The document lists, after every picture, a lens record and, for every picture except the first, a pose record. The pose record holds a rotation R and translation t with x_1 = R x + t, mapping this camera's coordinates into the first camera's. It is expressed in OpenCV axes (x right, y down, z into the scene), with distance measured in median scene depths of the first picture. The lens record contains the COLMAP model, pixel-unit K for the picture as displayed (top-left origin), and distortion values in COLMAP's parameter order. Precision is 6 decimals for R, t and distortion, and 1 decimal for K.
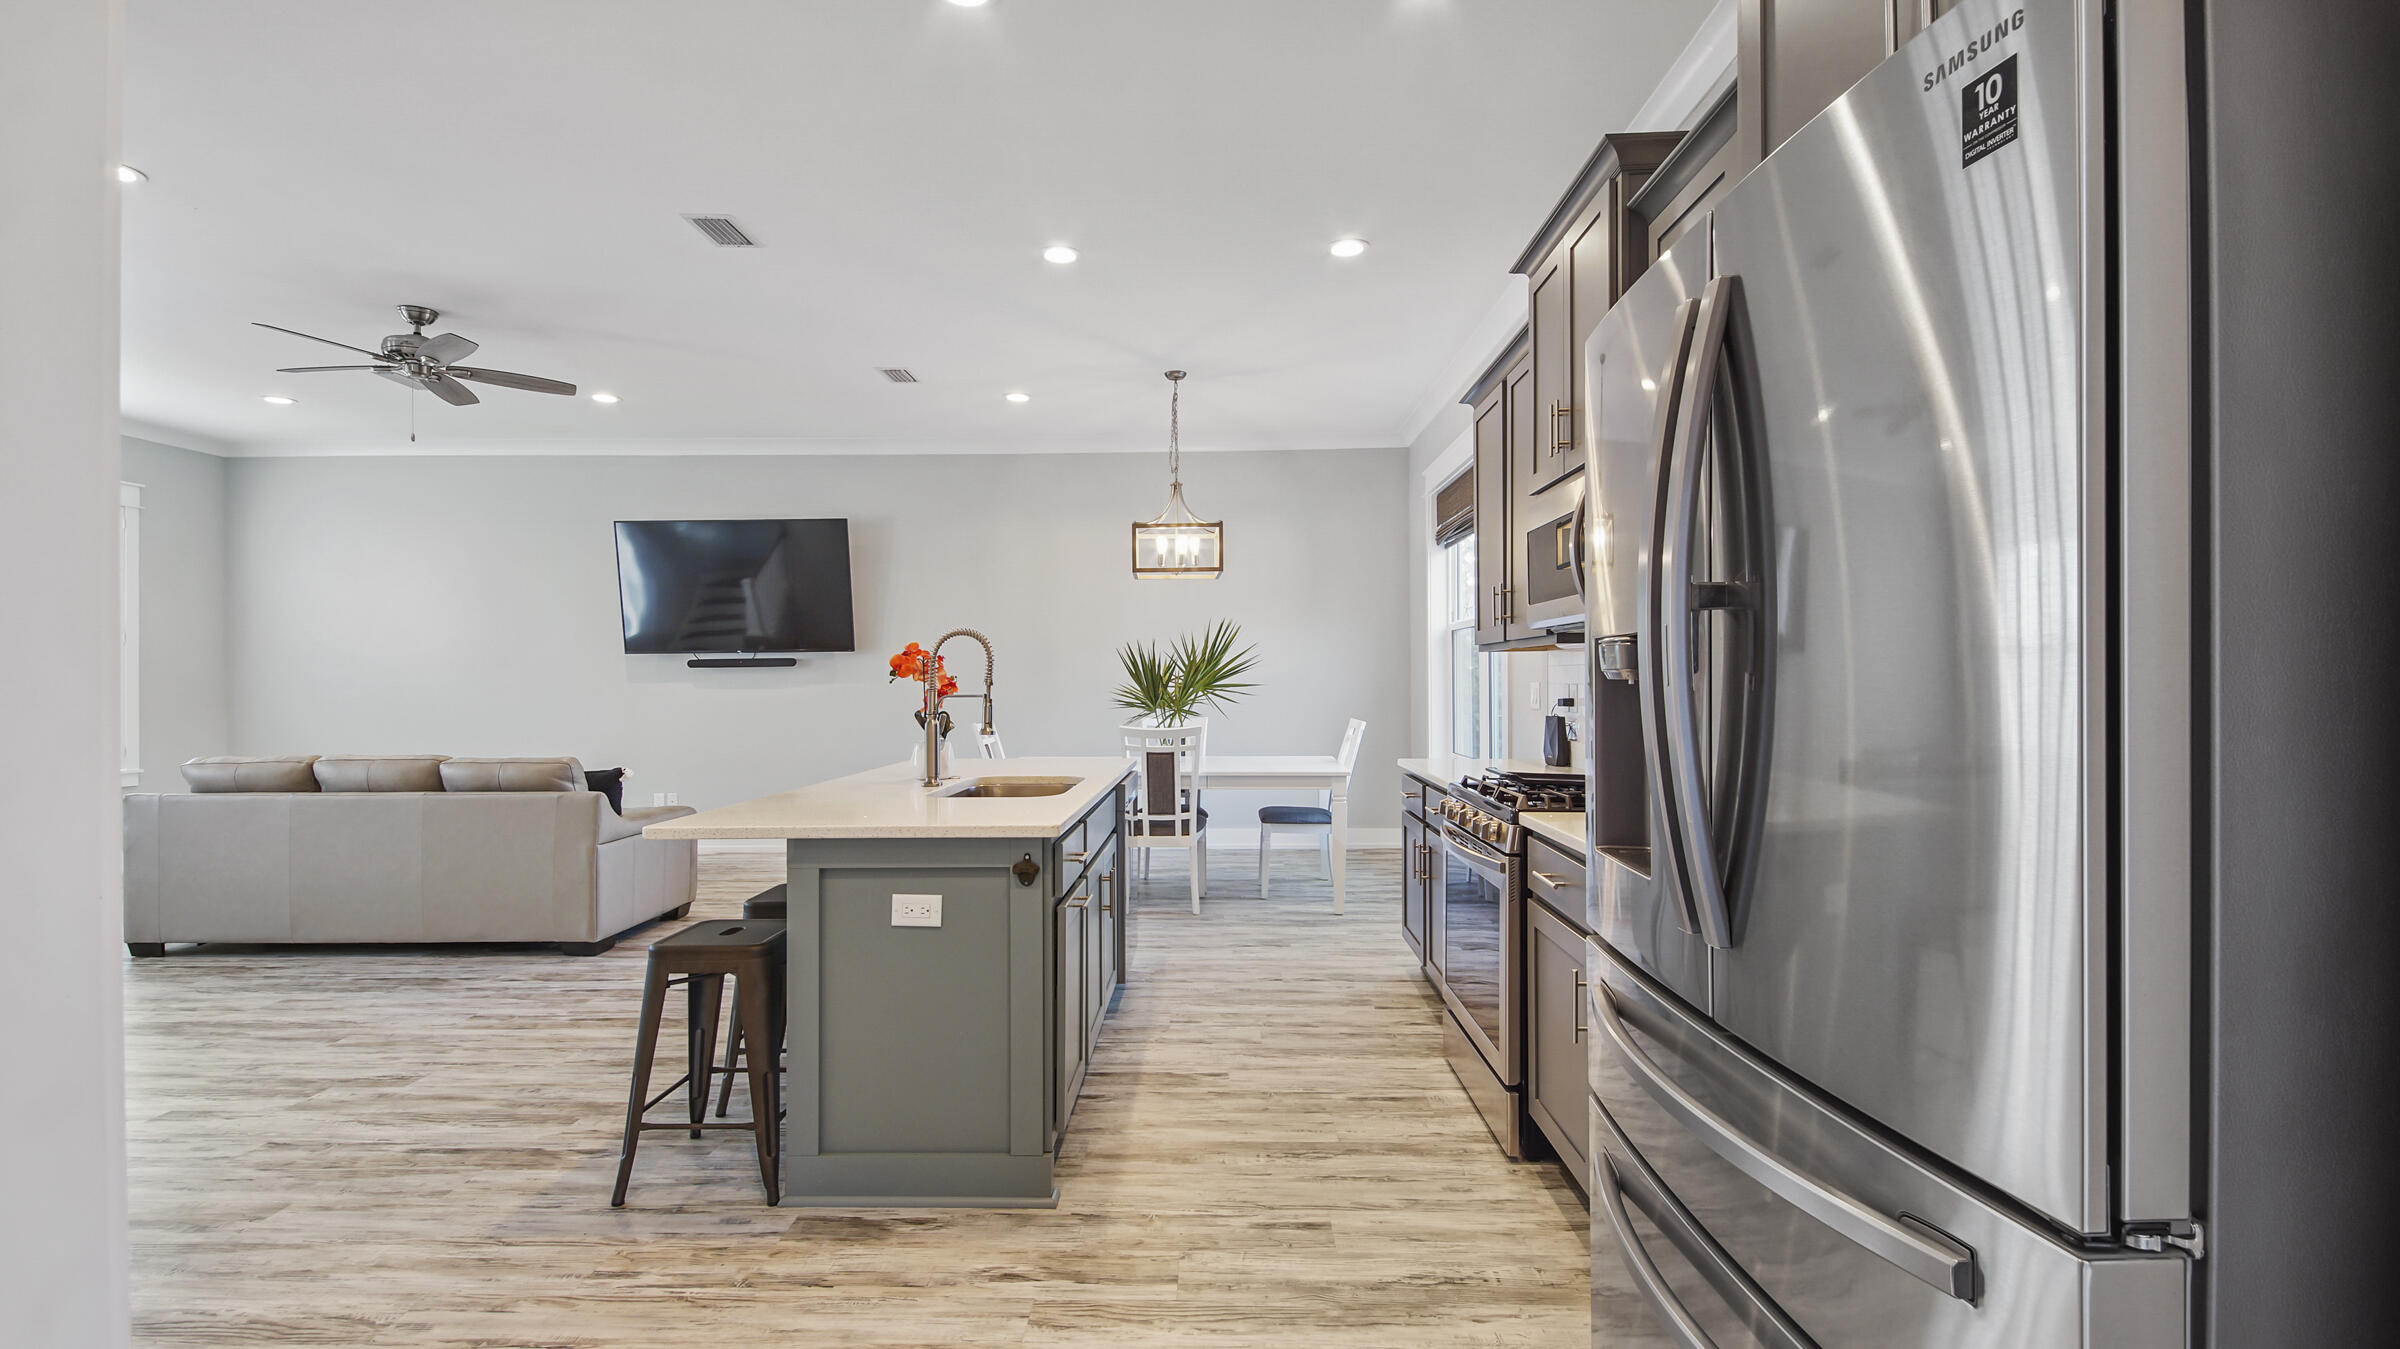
lens RADIAL K [[1063.0, 0, 1199.8], [0, 1063.0, 681.1], [0, 0, 1]] dist [0.036141, -0.019901]
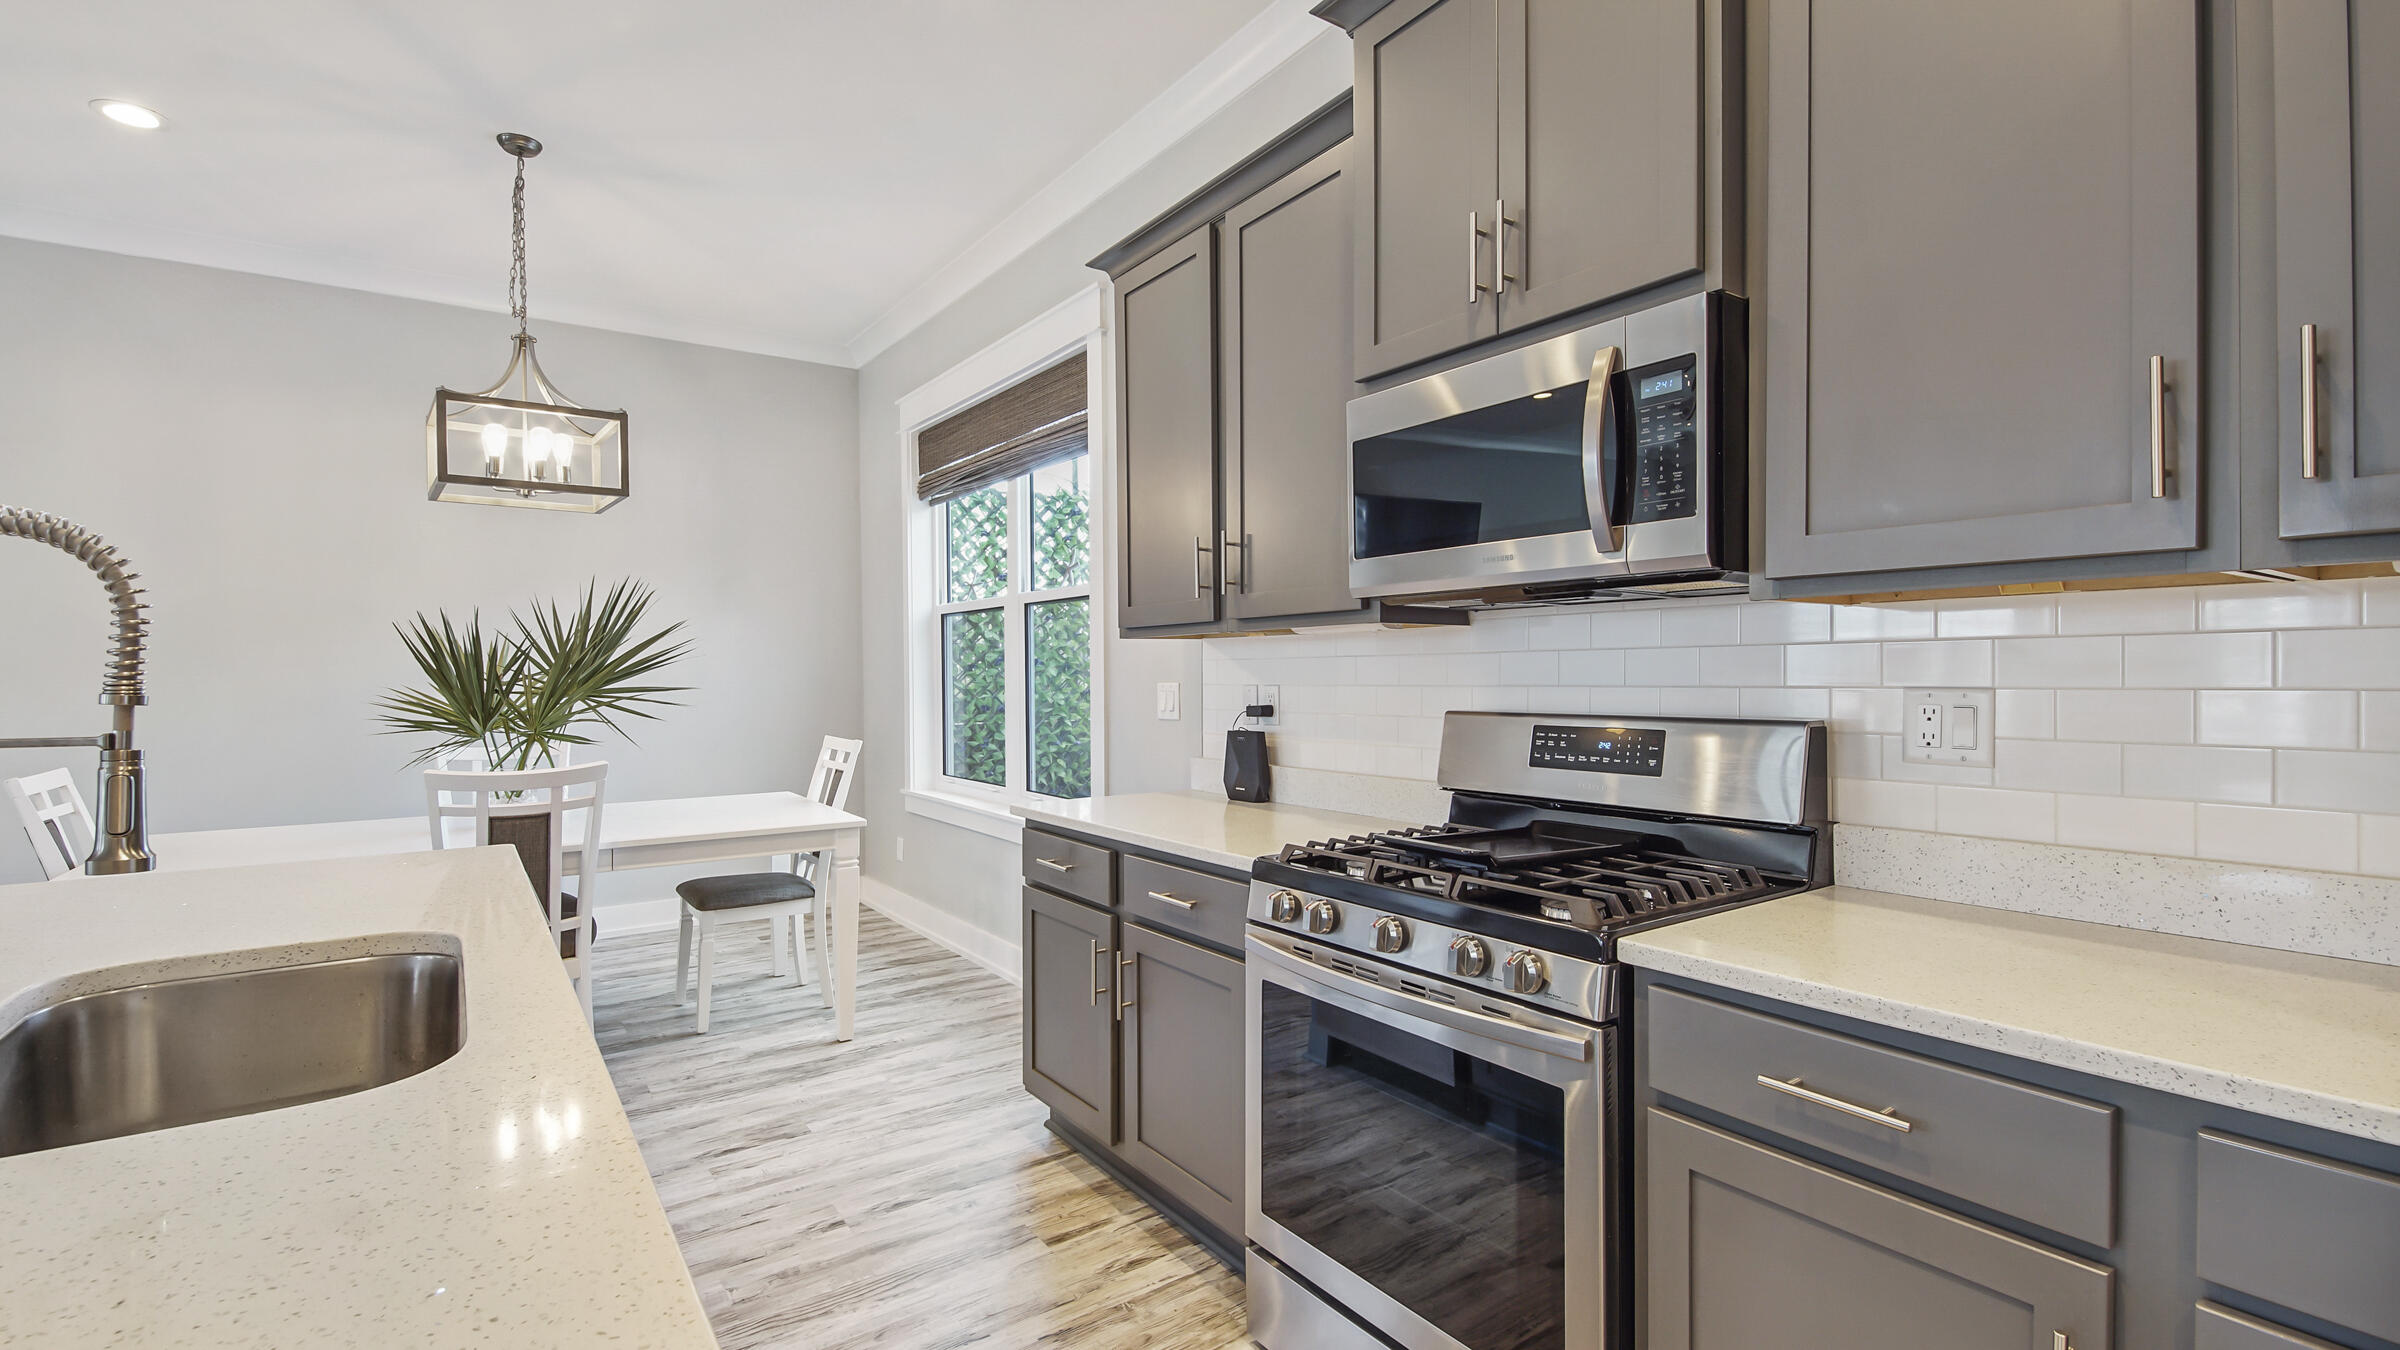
lens RADIAL K [[1063.0, 0, 1213.1], [0, 1063.0, 685.2], [0, 0, 1]] dist [0.036141, -0.019901]
pose [[0.801922, -0.005557, 0.597402, -0.085580], [0.002740, 0.999980, 0.005624, -0.000595], [-0.597422, -0.002874, 0.801922, 0.373983]]
